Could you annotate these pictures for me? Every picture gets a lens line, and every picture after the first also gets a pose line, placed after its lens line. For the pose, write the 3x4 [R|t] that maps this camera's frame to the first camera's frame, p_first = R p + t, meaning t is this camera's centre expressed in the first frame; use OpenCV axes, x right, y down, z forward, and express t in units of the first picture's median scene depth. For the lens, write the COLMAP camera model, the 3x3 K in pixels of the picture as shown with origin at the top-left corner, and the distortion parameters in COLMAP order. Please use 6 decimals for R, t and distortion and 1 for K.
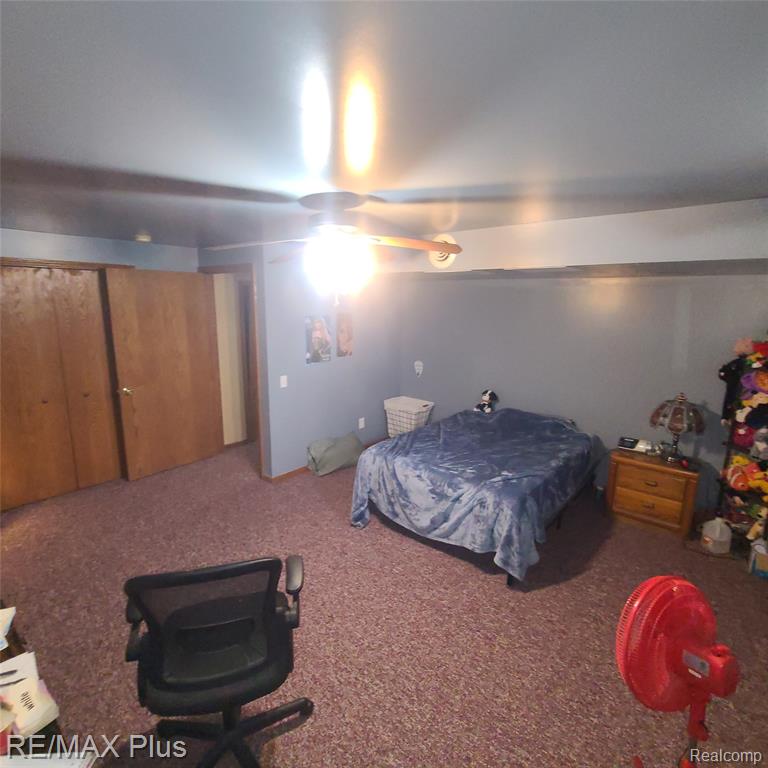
lens RADIAL K [[418.6, 0, 385.1], [0, 418.6, 384.1], [0, 0, 1]] dist [-0.001505, -0.002775]
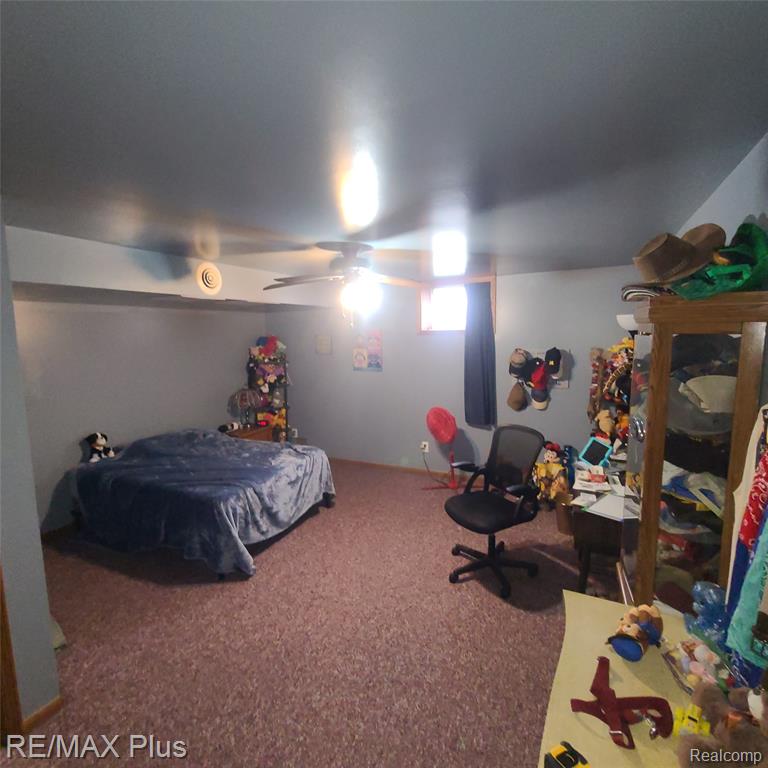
lens RADIAL K [[418.6, 0, 385.3], [0, 418.6, 384.1], [0, 0, 1]] dist [-0.001505, -0.002775]
pose [[-0.248299, -0.126527, 0.960385, -0.997880], [0.176014, 0.969036, 0.173174, -0.168566], [-0.952558, 0.212040, -0.218340, 0.872159]]
